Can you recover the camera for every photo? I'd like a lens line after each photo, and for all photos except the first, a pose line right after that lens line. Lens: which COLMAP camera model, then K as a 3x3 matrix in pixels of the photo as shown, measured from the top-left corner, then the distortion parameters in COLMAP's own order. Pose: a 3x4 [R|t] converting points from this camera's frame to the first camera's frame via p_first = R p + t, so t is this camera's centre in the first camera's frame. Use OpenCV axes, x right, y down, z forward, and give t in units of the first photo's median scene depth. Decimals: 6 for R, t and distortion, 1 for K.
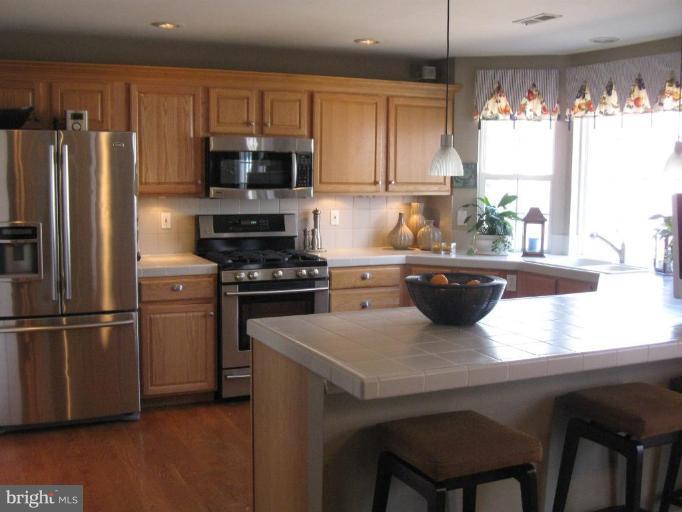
lens RADIAL K [[748.7, 0, 341.0], [0, 748.7, 256.0], [0, 0, 1]] dist [-0.009172, -0.164700]
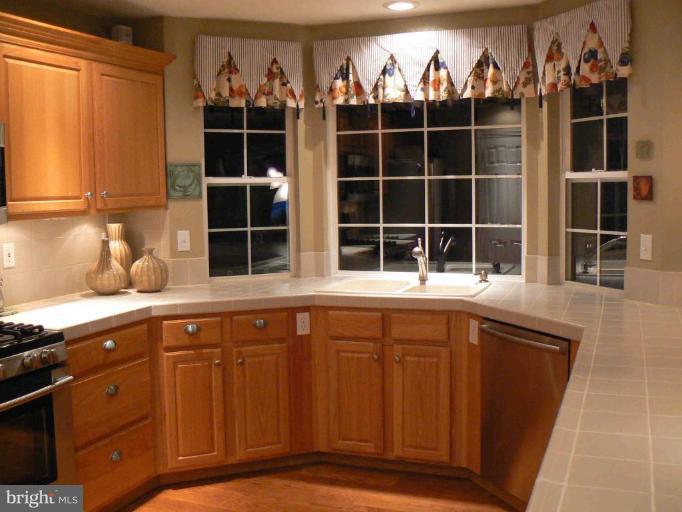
lens RADIAL K [[748.7, 0, 341.0], [0, 748.7, 256.0], [0, 0, 1]] dist [-0.009172, -0.164700]
pose [[0.752237, -0.086029, 0.653253, -0.226364], [0.093953, 0.995314, 0.022888, -0.044937], [-0.652160, 0.044158, 0.756794, 0.422260]]
